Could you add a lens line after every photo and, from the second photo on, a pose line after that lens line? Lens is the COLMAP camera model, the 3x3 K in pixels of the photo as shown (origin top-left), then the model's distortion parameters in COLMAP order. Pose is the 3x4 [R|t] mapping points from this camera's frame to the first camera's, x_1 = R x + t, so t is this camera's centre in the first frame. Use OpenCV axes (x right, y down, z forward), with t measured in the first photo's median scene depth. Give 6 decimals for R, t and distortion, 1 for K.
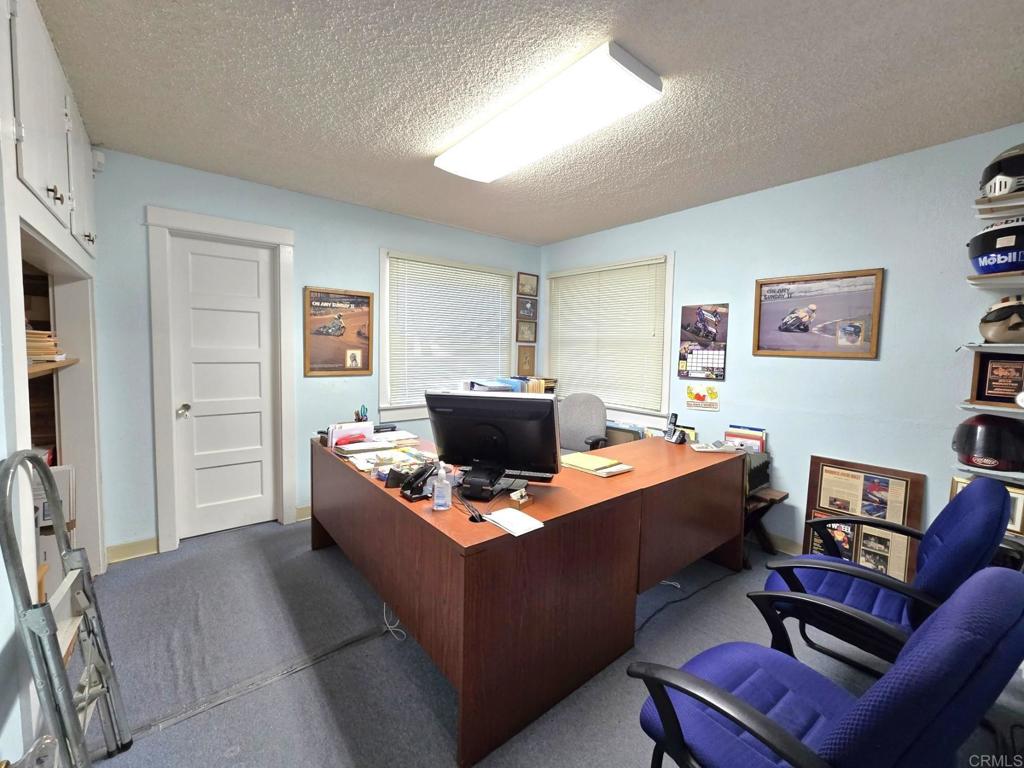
lens RADIAL K [[420.7, 0, 509.3], [0, 420.7, 370.2], [0, 0, 1]] dist [-0.005059, 0.000048]
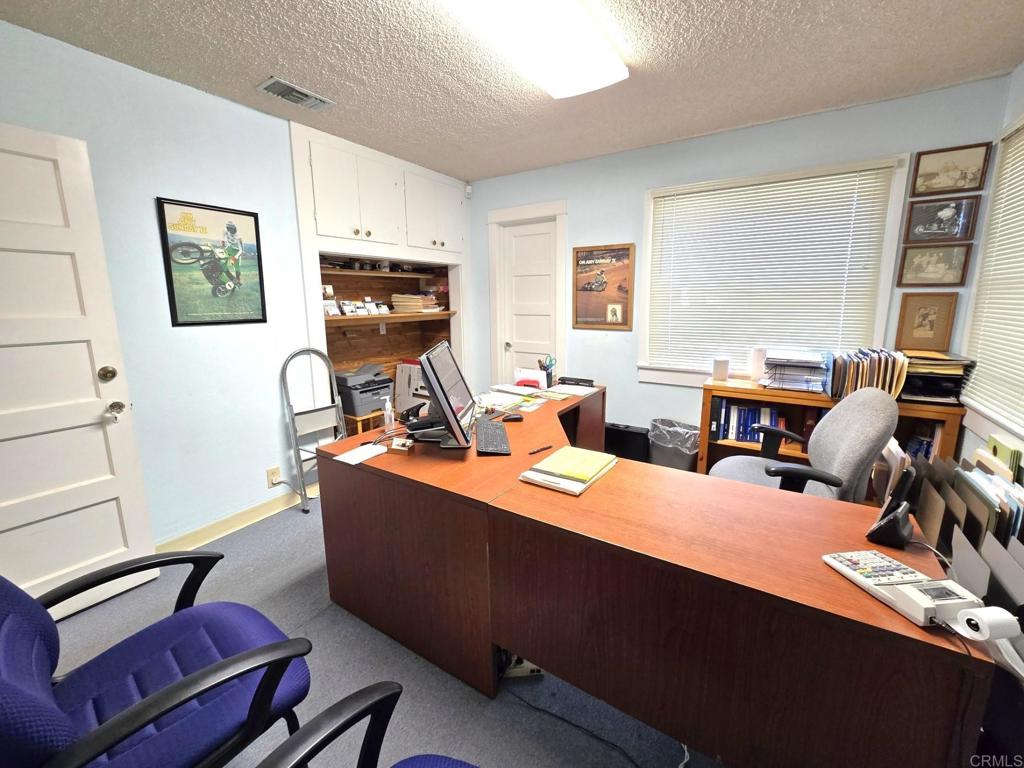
lens RADIAL K [[420.7, 0, 509.3], [0, 420.7, 370.2], [0, 0, 1]] dist [-0.005059, 0.000048]
pose [[0.300282, 0.138832, -0.943693, 0.519849], [-0.036381, 0.990298, 0.134112, -0.018067], [0.953157, -0.005939, 0.302419, 0.449053]]
